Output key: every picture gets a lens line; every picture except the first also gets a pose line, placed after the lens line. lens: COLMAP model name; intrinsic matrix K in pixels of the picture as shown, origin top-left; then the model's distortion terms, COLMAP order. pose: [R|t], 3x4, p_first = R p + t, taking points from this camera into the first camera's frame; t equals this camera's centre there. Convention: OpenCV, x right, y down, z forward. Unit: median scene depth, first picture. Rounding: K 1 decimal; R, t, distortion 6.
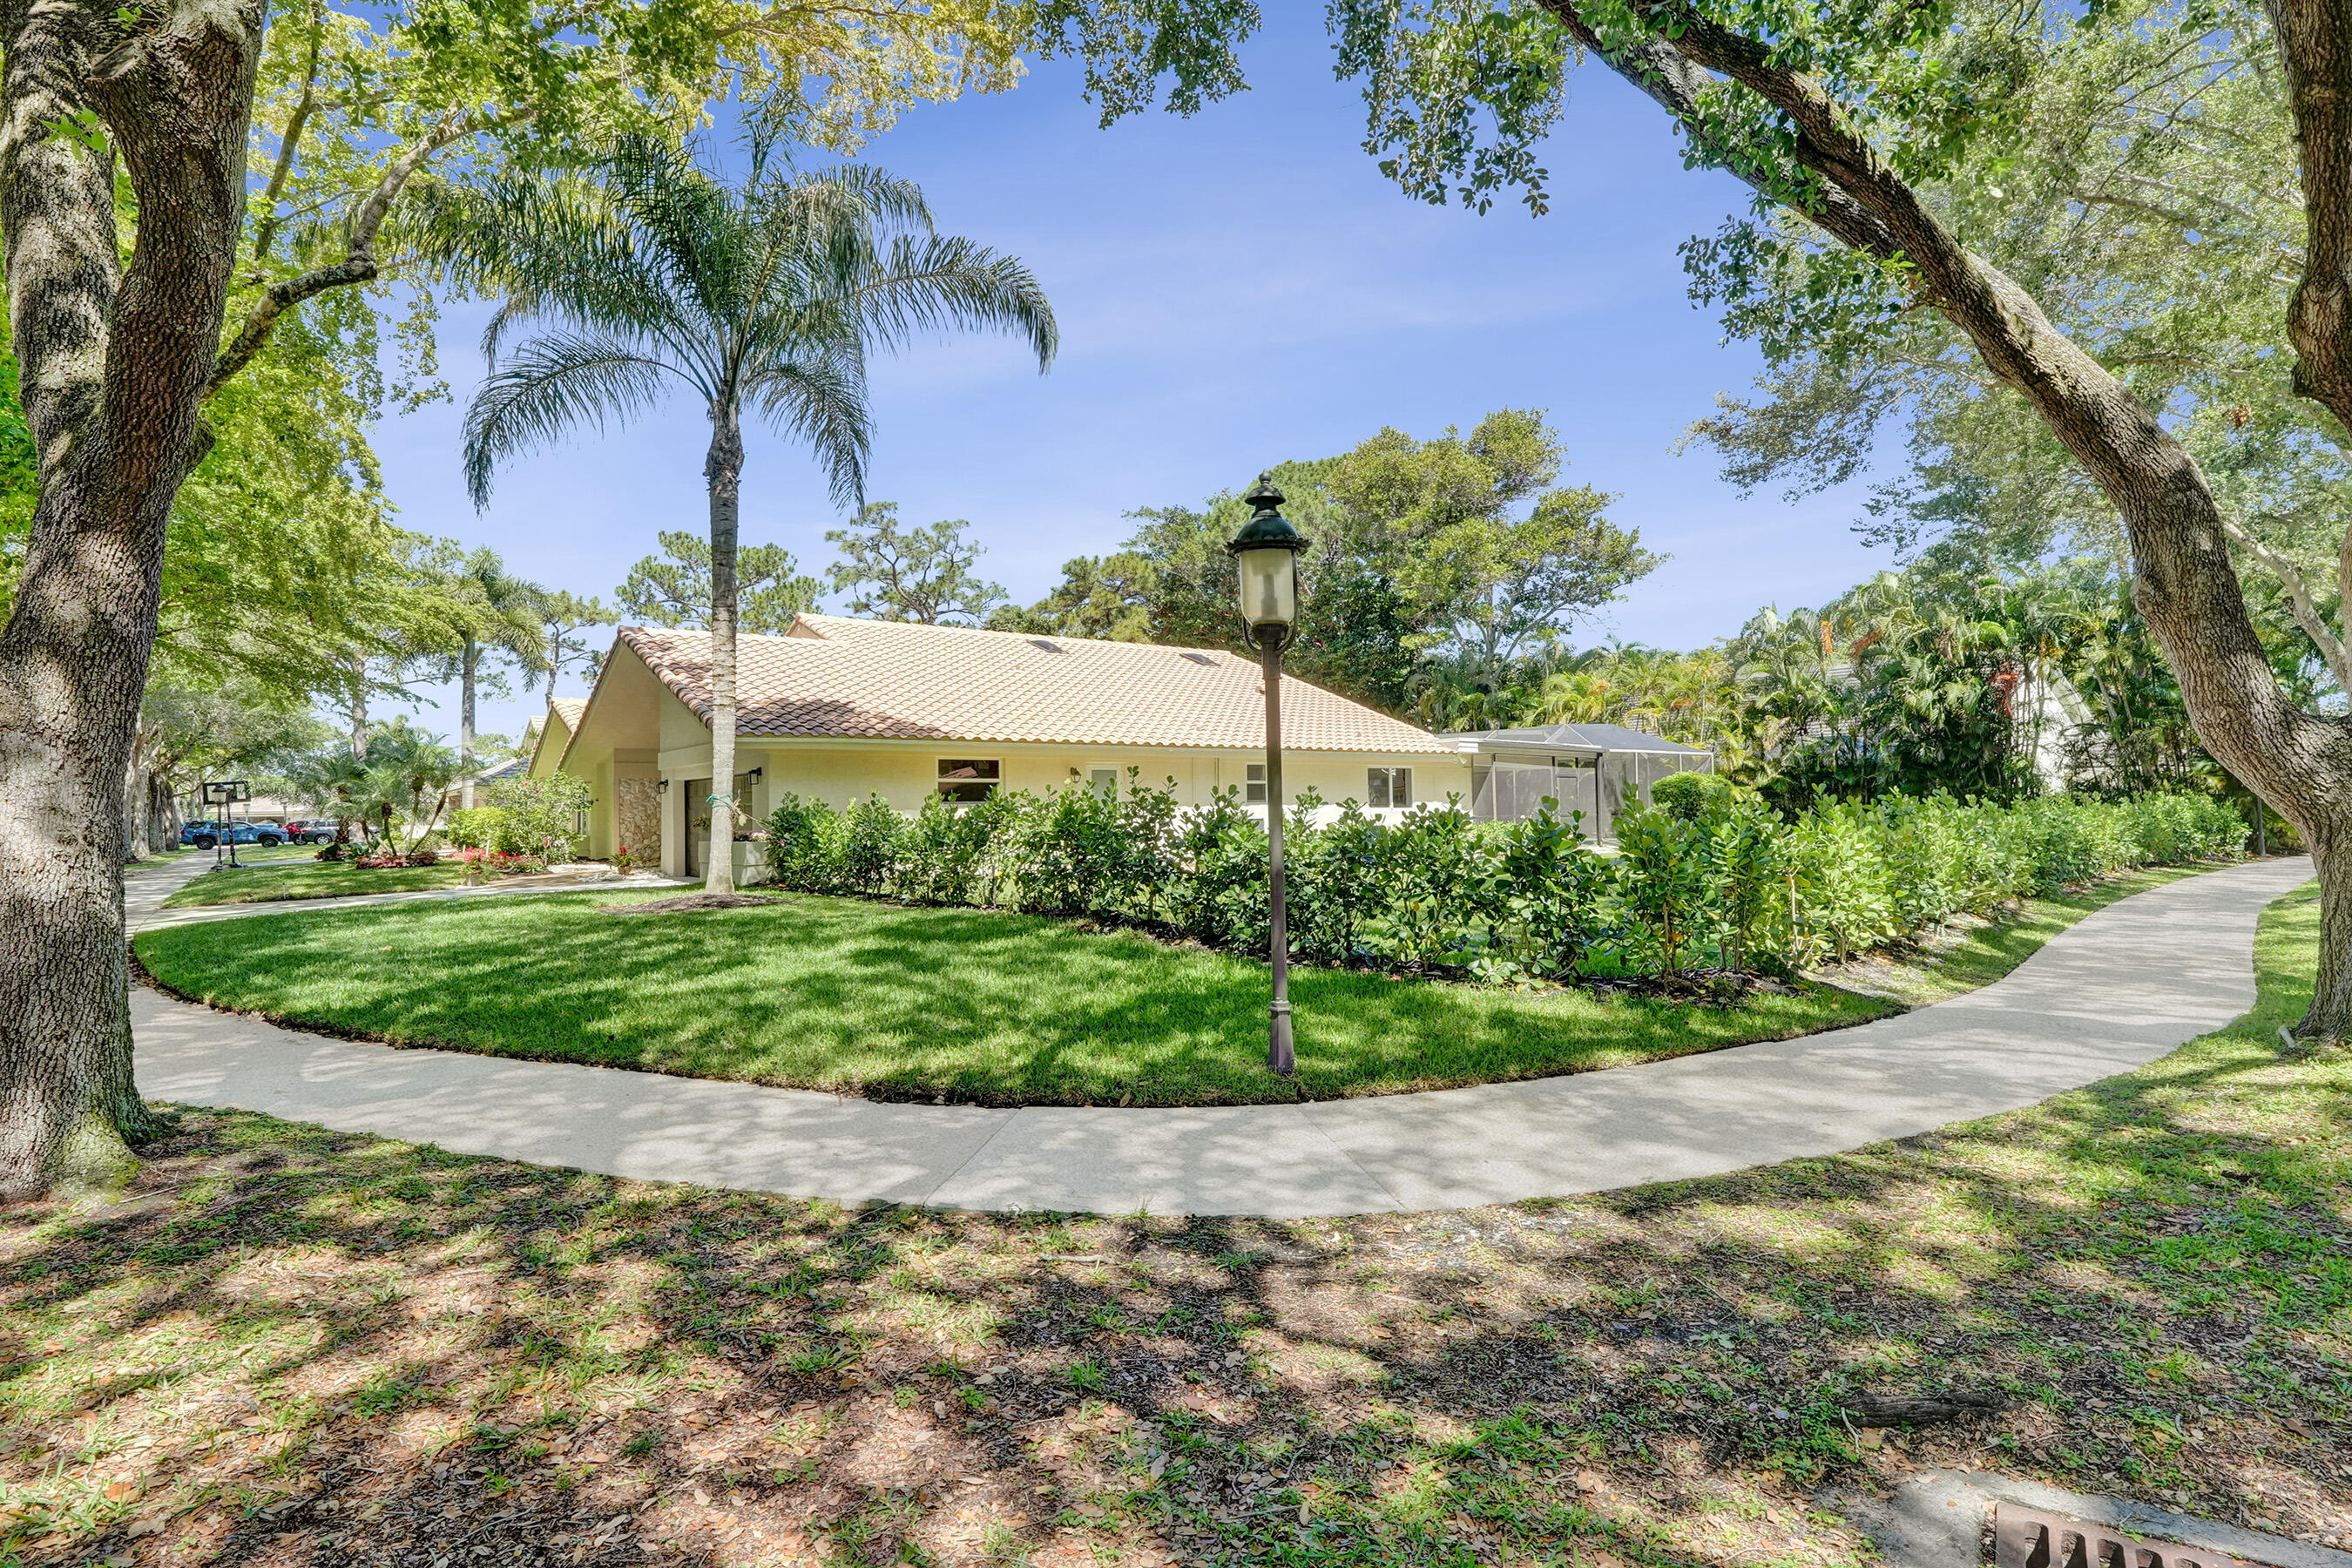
lens RADIAL K [[1227.4, 0, 1171.4], [0, 1227.4, 781.4], [0, 0, 1]] dist [0.001458, -0.003962]
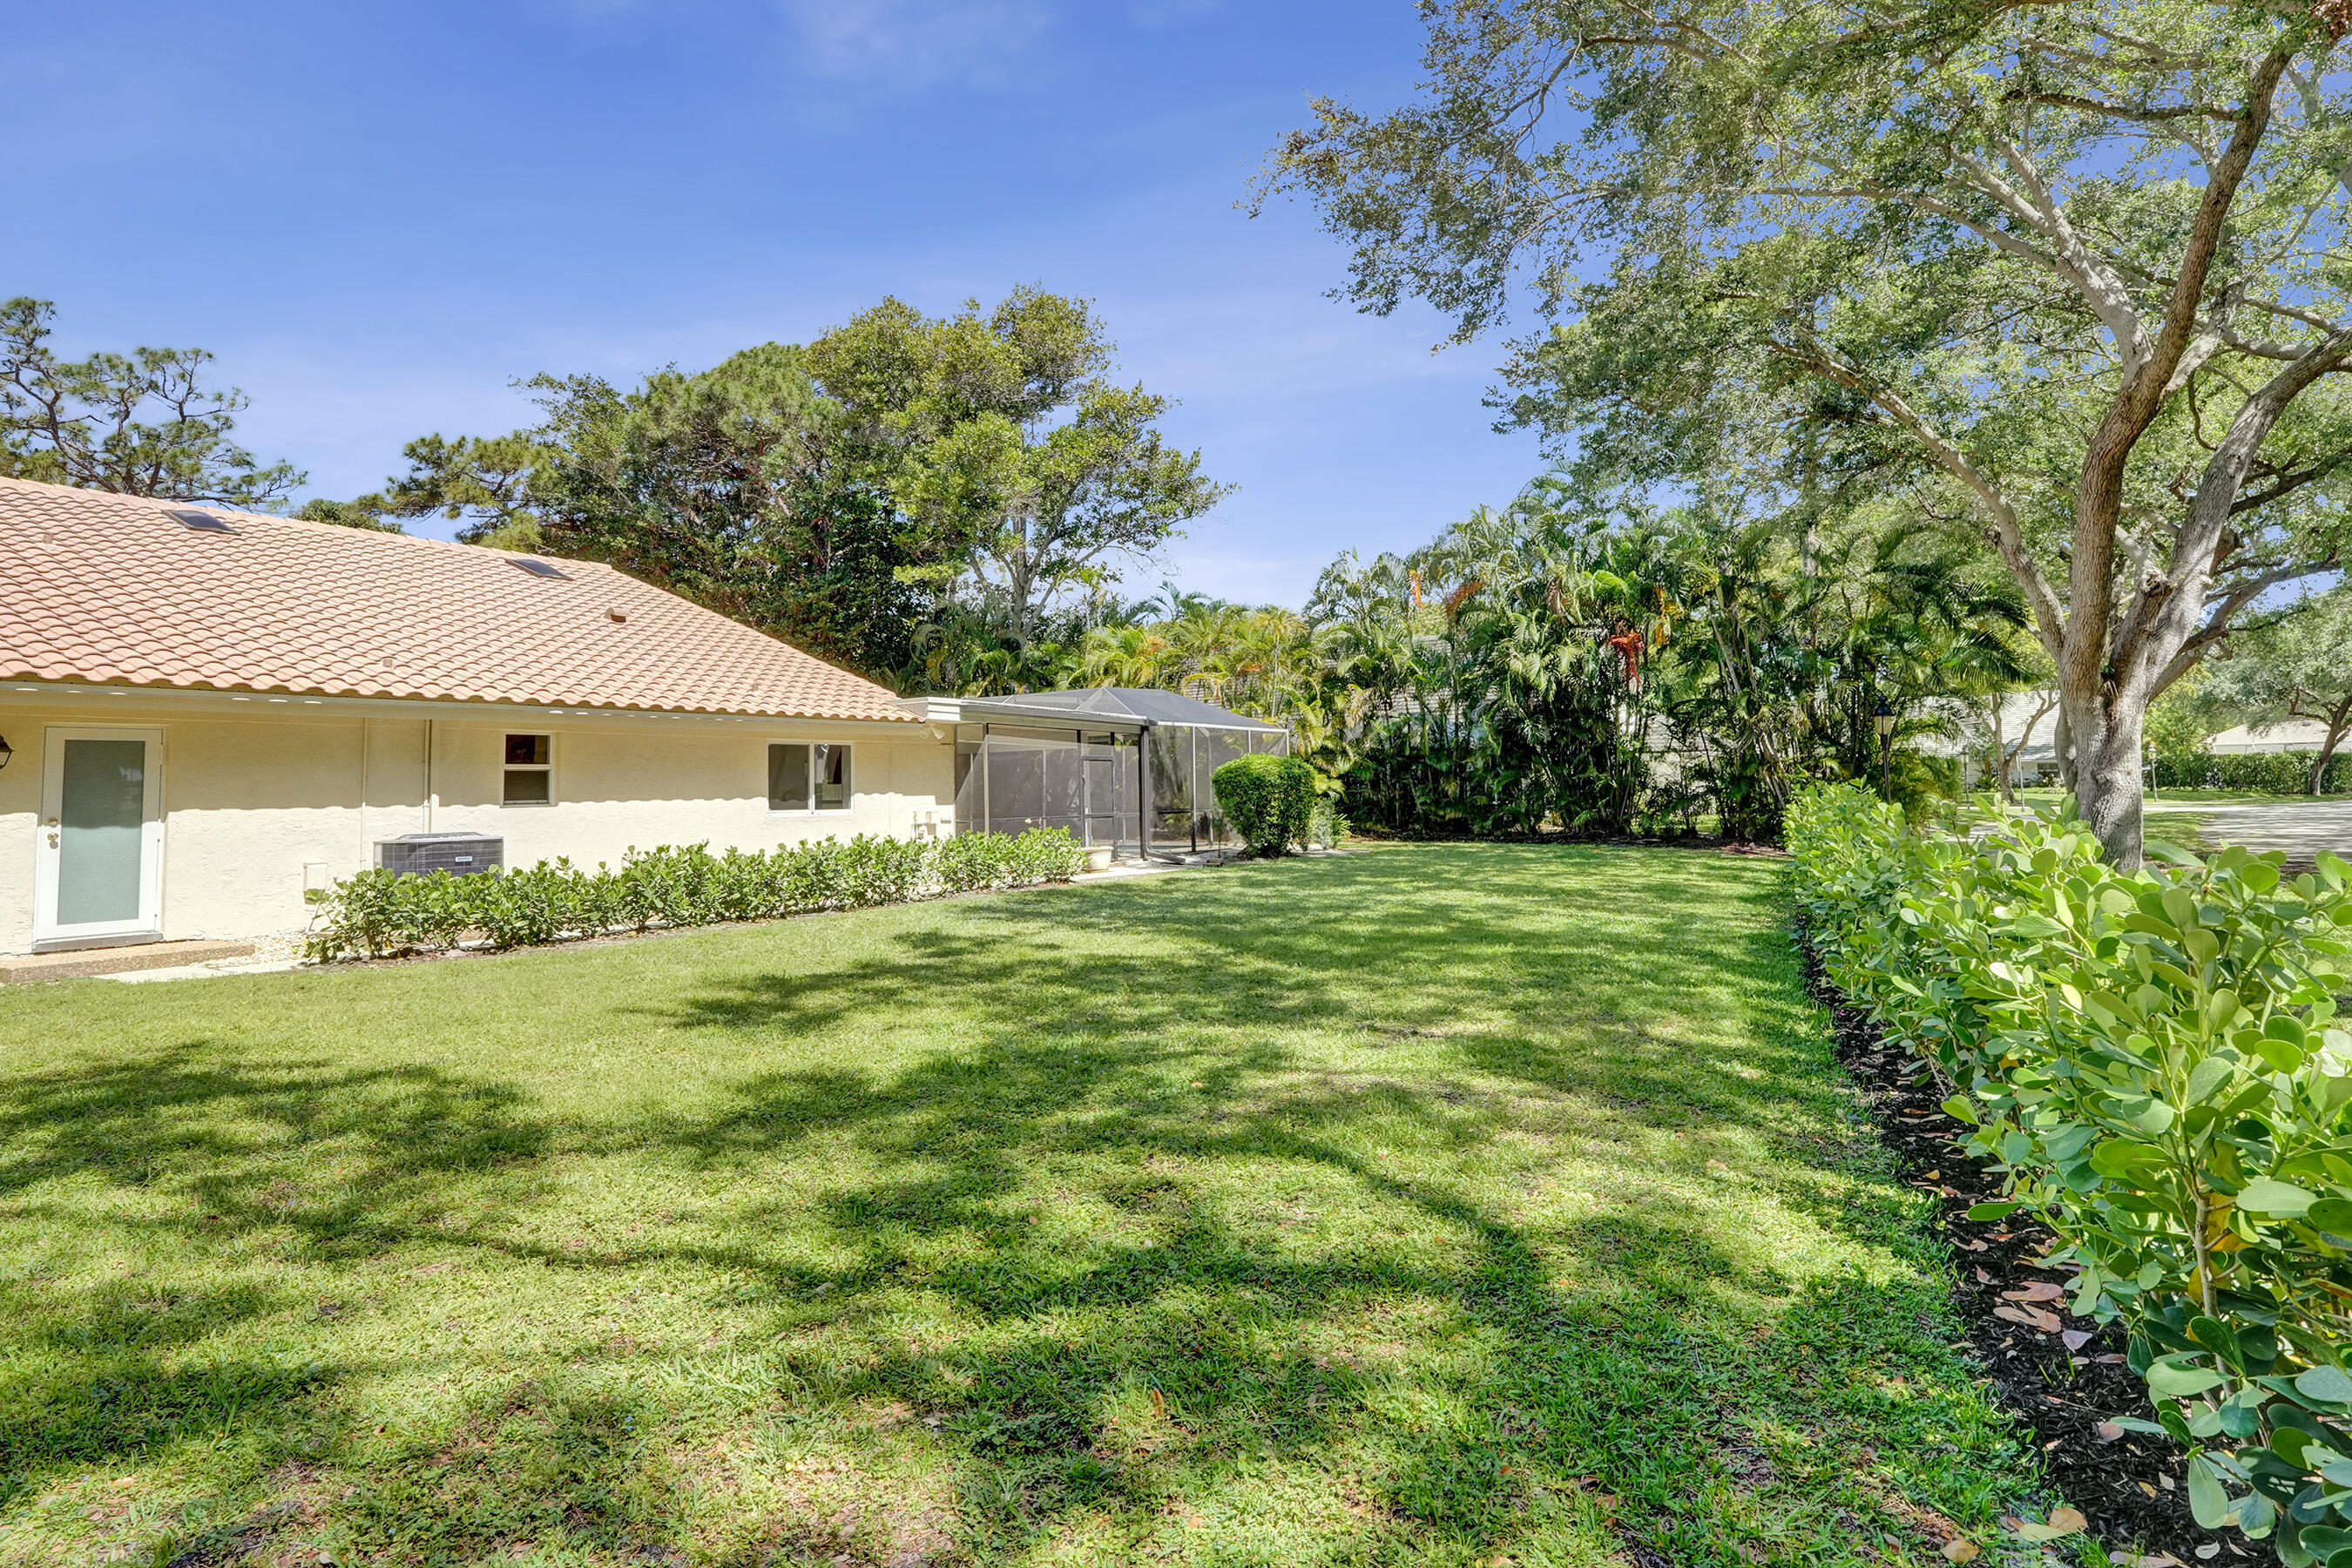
lens RADIAL K [[1227.4, 0, 1161.8], [0, 1227.4, 775.7], [0, 0, 1]] dist [0.001458, -0.003962]
pose [[0.947222, 0.001474, 0.320576, 0.105432], [-0.003761, 0.999972, 0.006514, 0.000673], [-0.320558, -0.007376, 0.947200, 0.260722]]
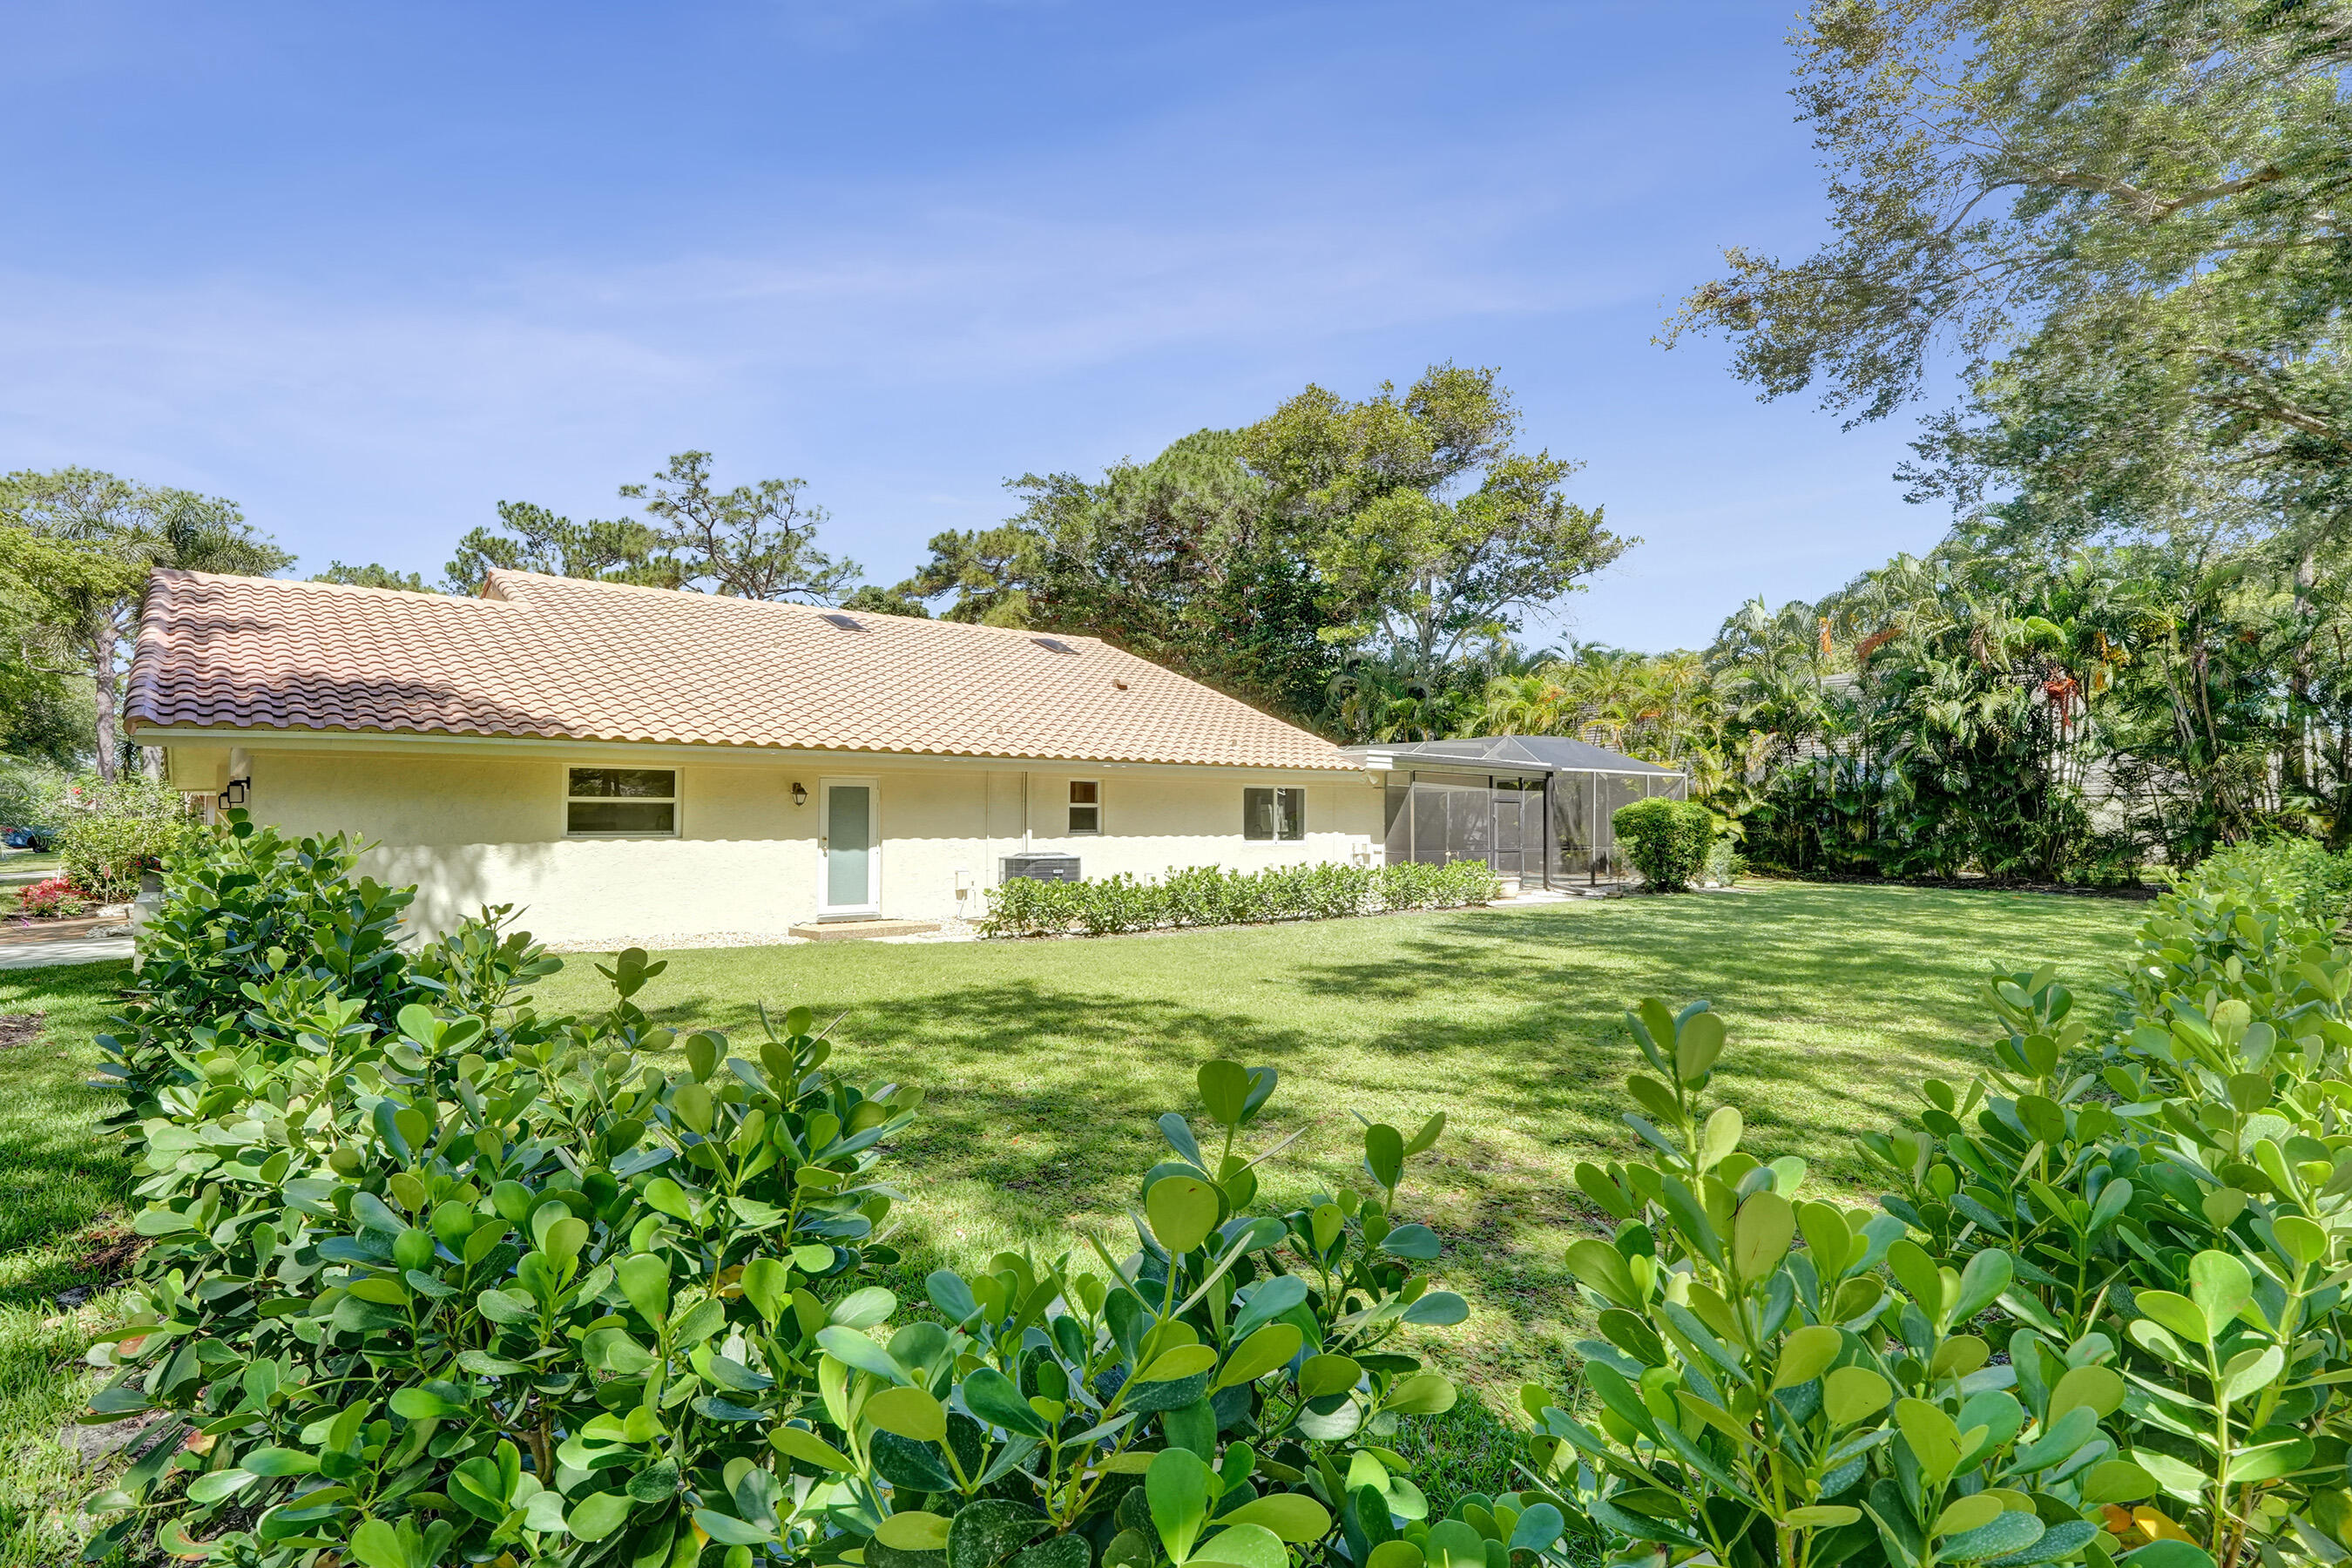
lens RADIAL K [[1227.4, 0, 1148.5], [0, 1227.4, 827.9], [0, 0, 1]] dist [0.001458, -0.003962]
pose [[0.999659, 0.015768, 0.020812, 0.056608], [-0.016389, 0.999415, 0.030025, -0.005372], [-0.020327, -0.030356, 0.999332, 0.163015]]
